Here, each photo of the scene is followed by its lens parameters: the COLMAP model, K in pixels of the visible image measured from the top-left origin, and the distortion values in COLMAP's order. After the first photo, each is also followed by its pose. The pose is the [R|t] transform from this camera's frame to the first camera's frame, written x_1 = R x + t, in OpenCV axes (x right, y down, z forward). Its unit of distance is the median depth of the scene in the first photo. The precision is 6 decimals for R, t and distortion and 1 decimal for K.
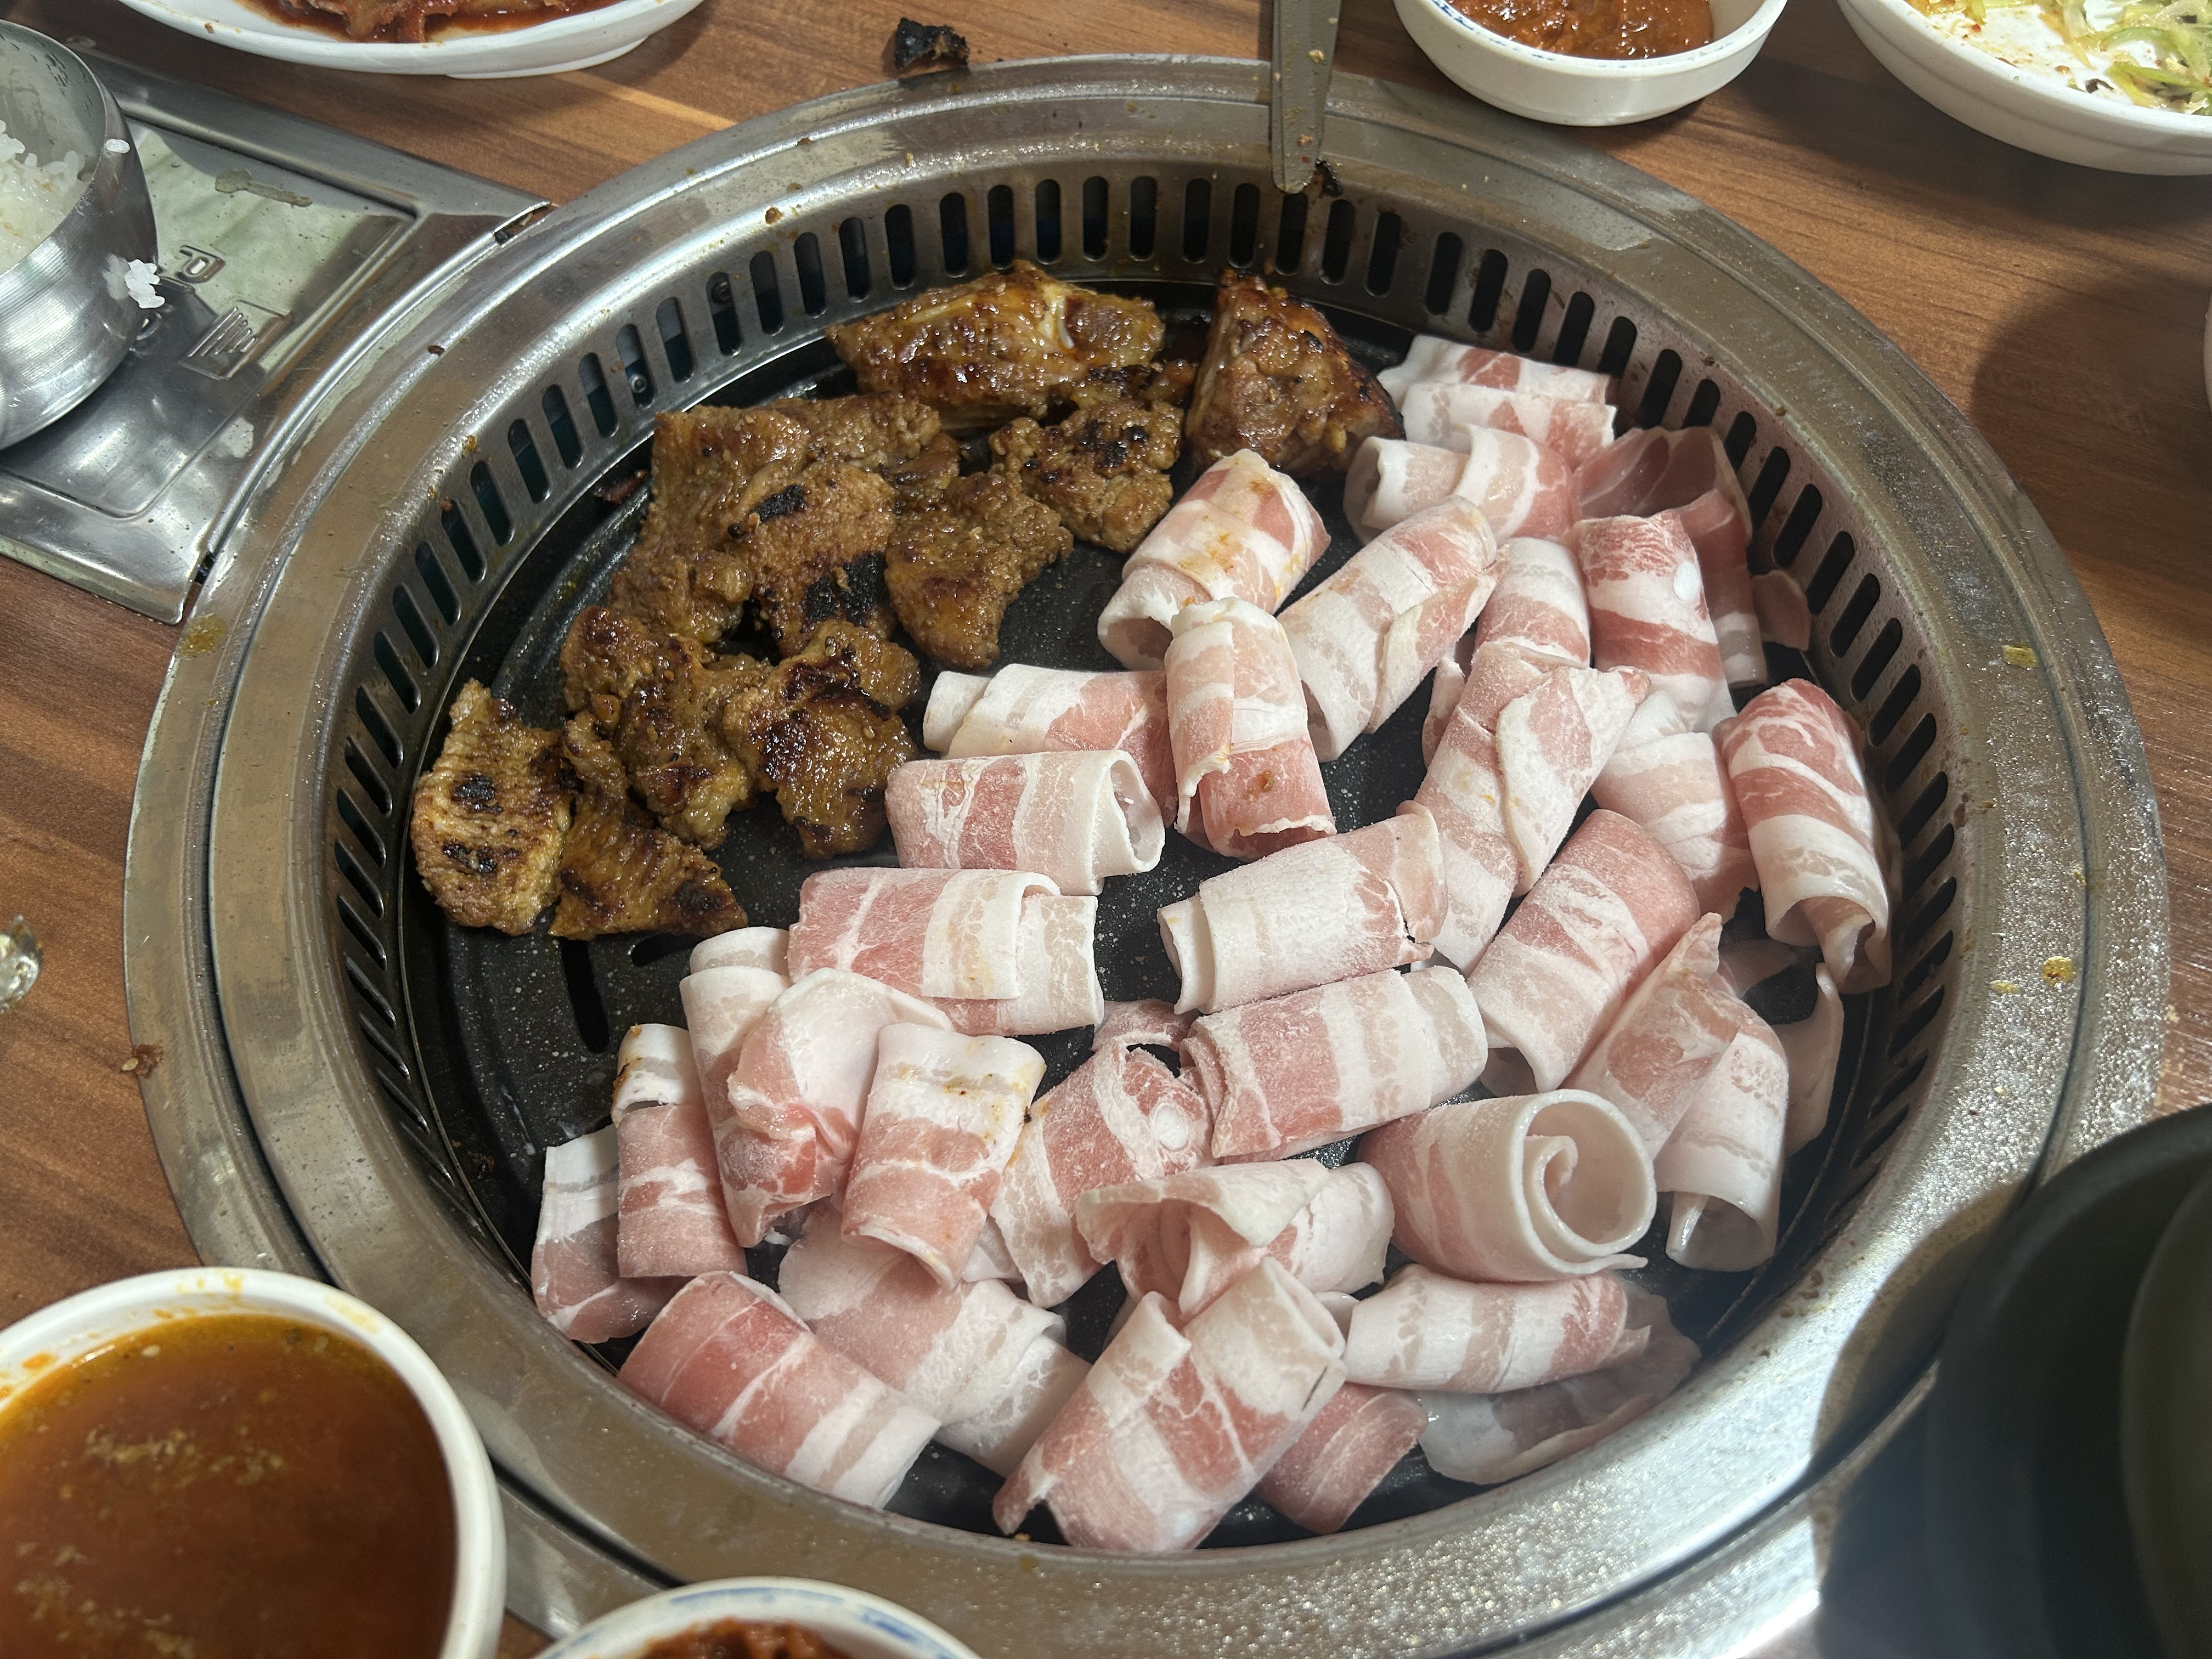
lens RADIAL K [[1777.4, 0, 1106.0], [0, 1777.4, 829.5], [0, 0, 1]] dist [-0.000973, -0.001294]
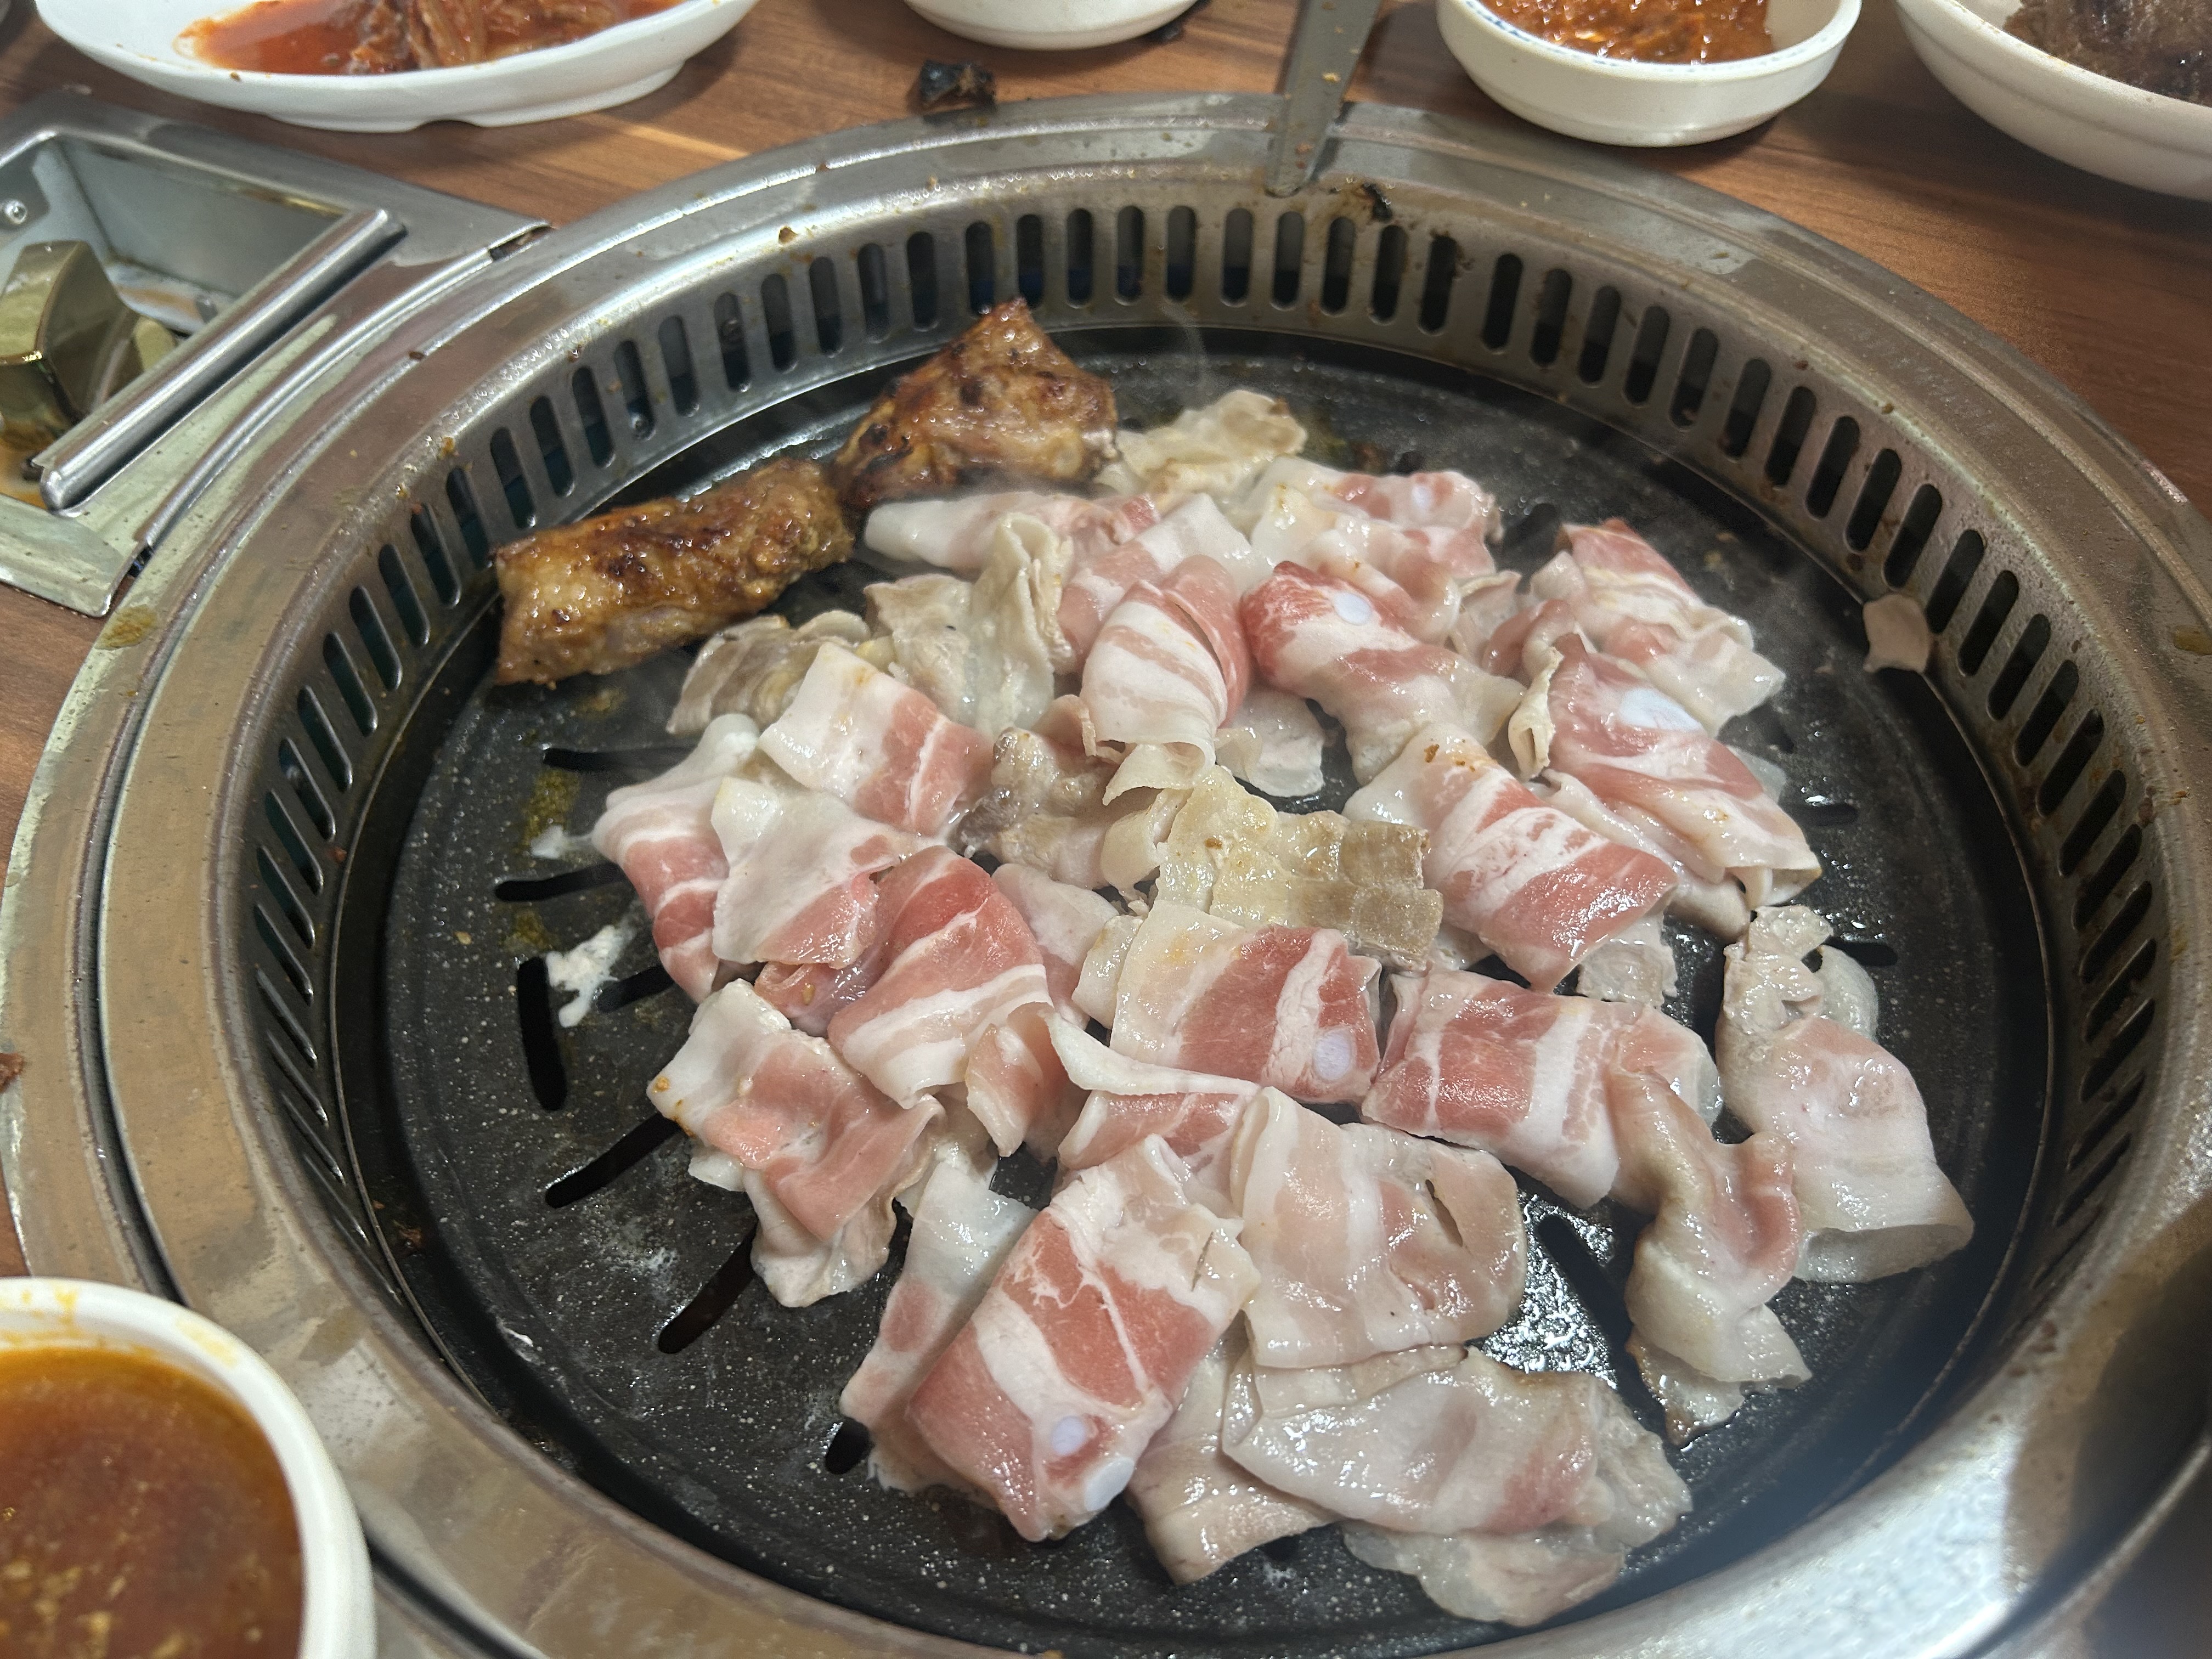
lens RADIAL K [[1777.4, 0, 1106.0], [0, 1777.4, 829.5], [0, 0, 1]] dist [-0.000973, -0.001294]
pose [[0.999934, -0.003783, -0.010858, -0.009884], [0.002132, 0.988950, -0.148234, 0.104192], [0.011298, 0.148201, 0.988893, 0.121286]]
